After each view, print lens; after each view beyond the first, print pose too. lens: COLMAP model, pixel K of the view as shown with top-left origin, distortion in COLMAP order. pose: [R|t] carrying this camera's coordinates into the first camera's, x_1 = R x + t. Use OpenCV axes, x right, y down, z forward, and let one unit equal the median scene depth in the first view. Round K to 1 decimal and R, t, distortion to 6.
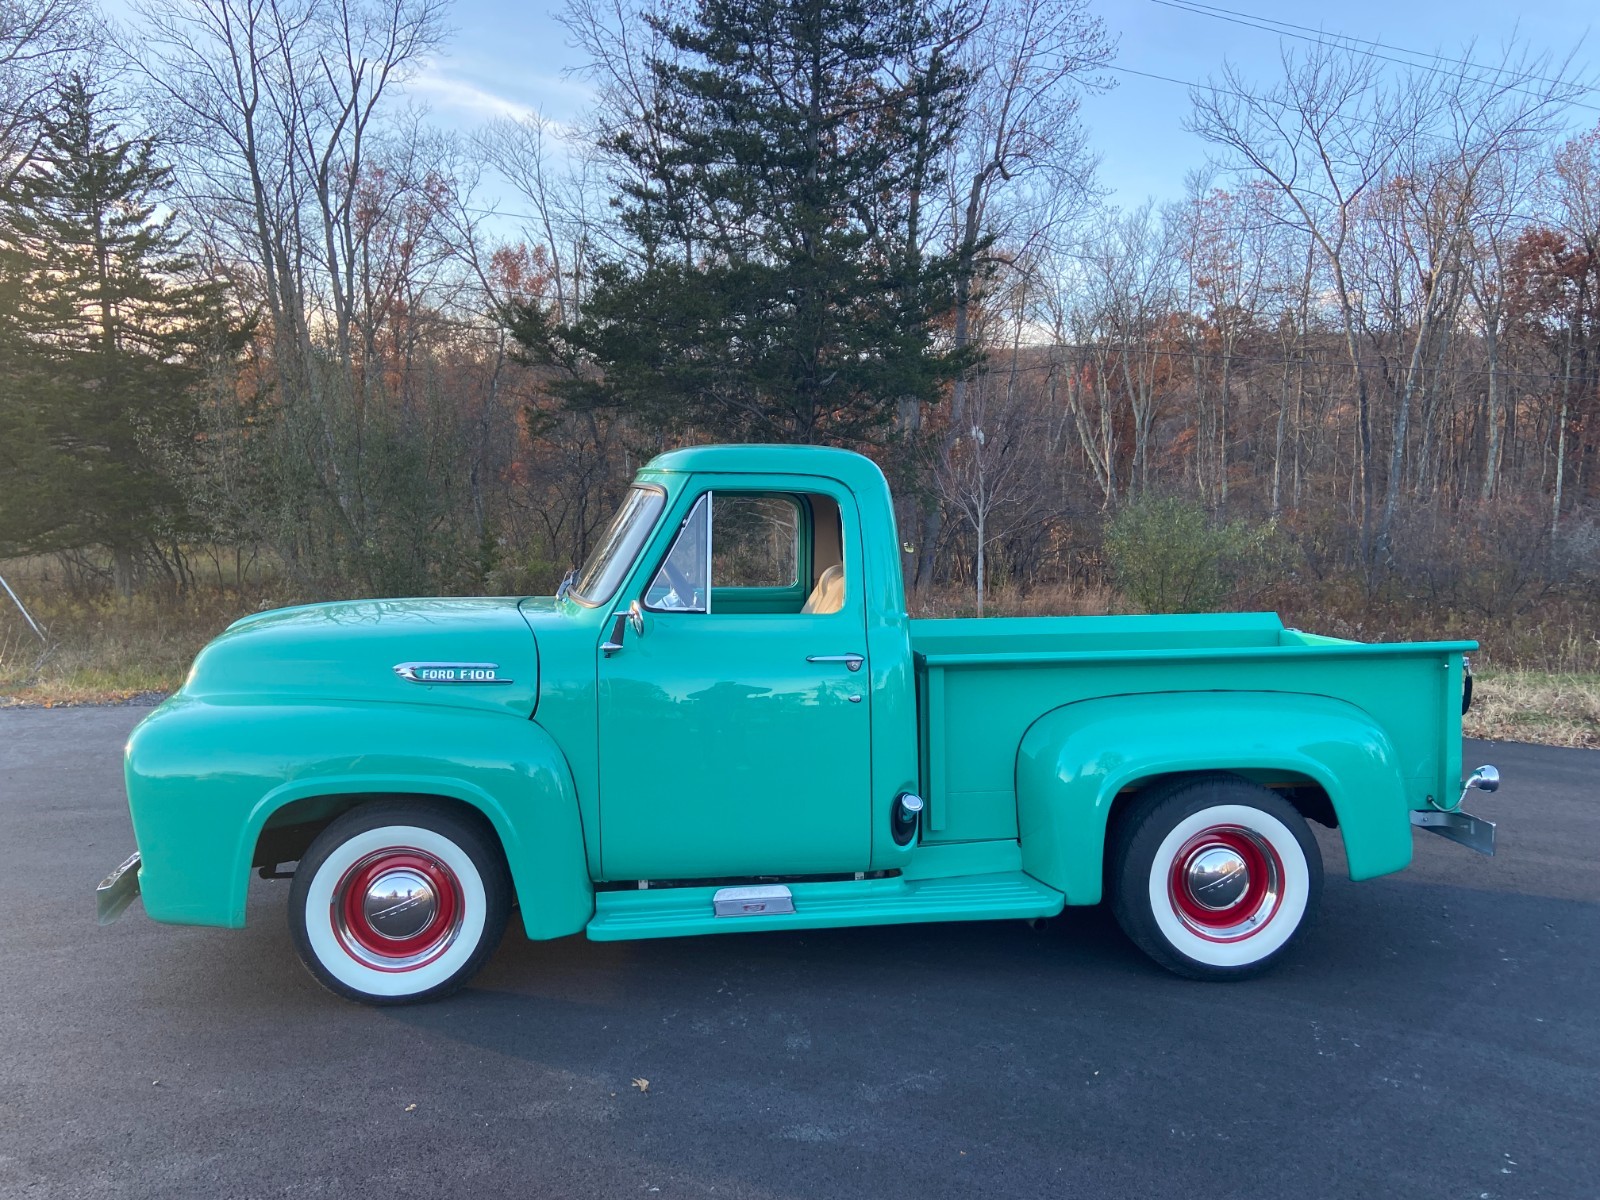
lens RADIAL K [[1205.9, 0, 793.0], [0, 1205.9, 607.2], [0, 0, 1]] dist [0.110895, -0.133172]
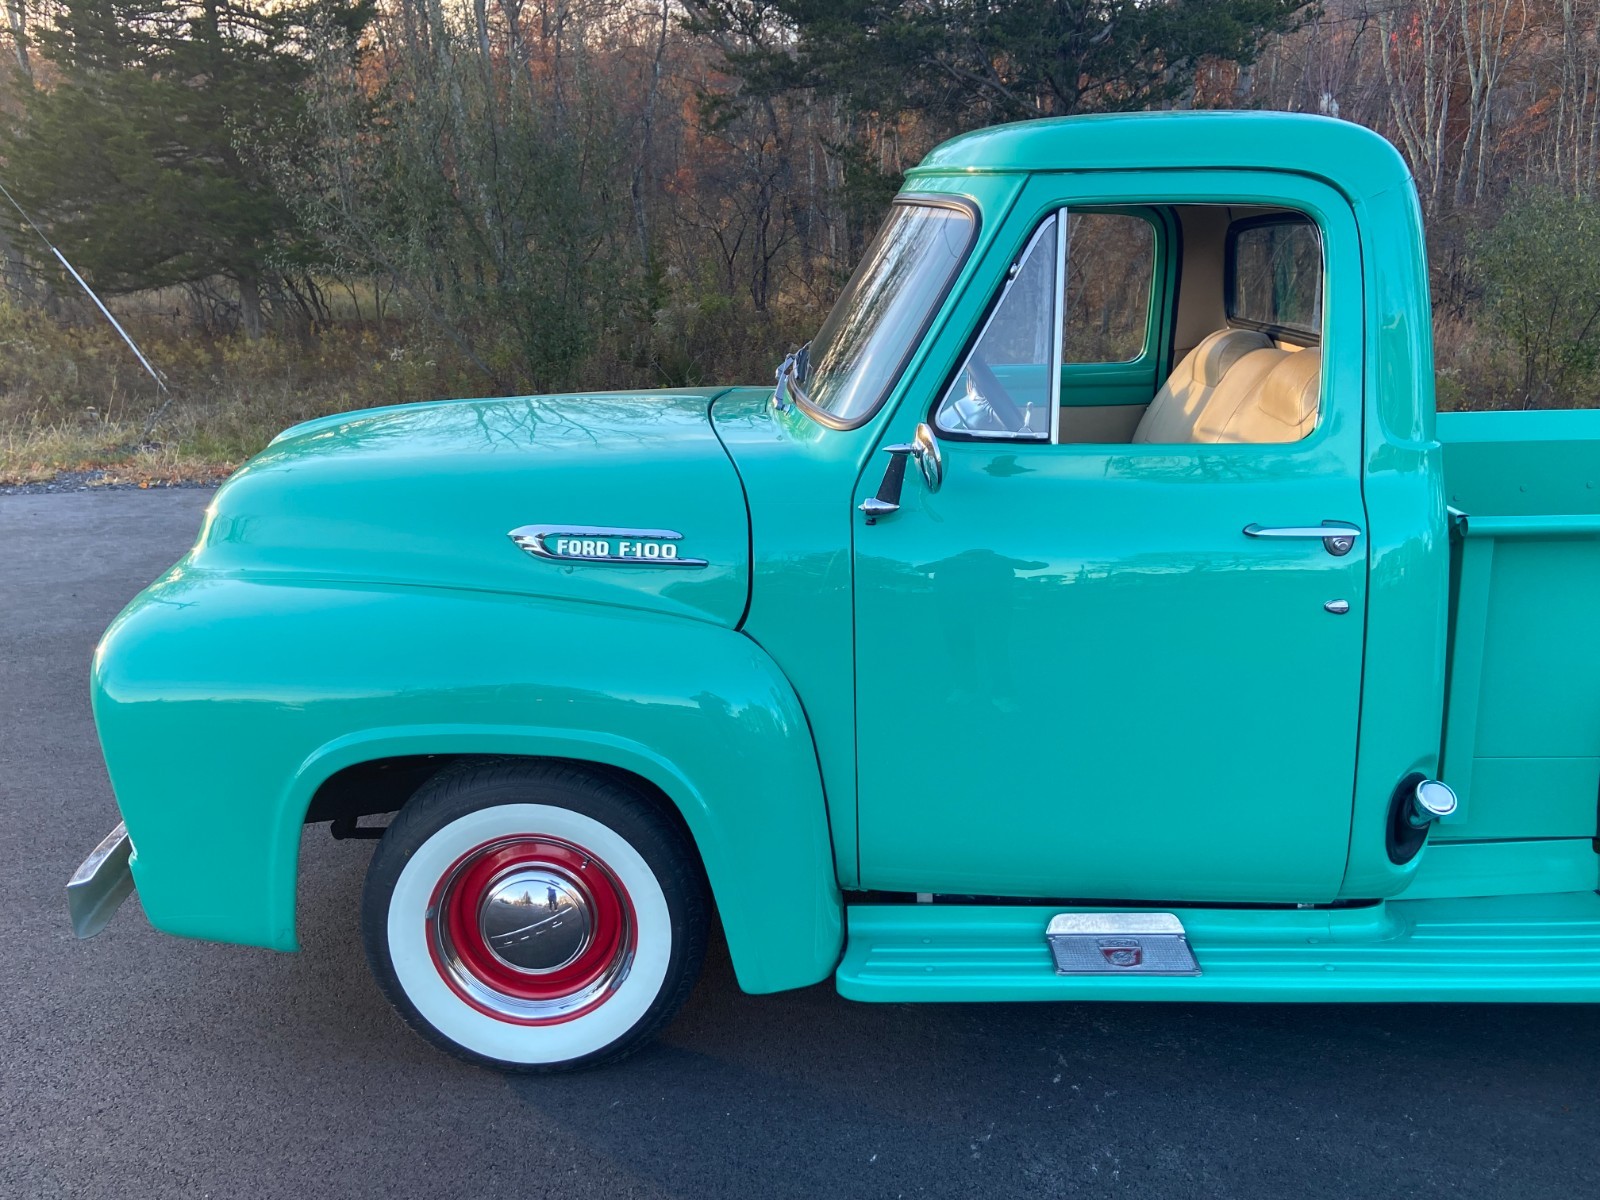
lens RADIAL K [[1359.6, 0, 788.2], [0, 1359.6, 591.6], [0, 0, 1]] dist [0.120520, -0.155831]
pose [[0.988687, 0.023273, -0.148179, -0.089586], [0.004030, 0.983412, 0.181341, -0.038496], [0.149941, -0.179887, 0.972193, 0.347675]]
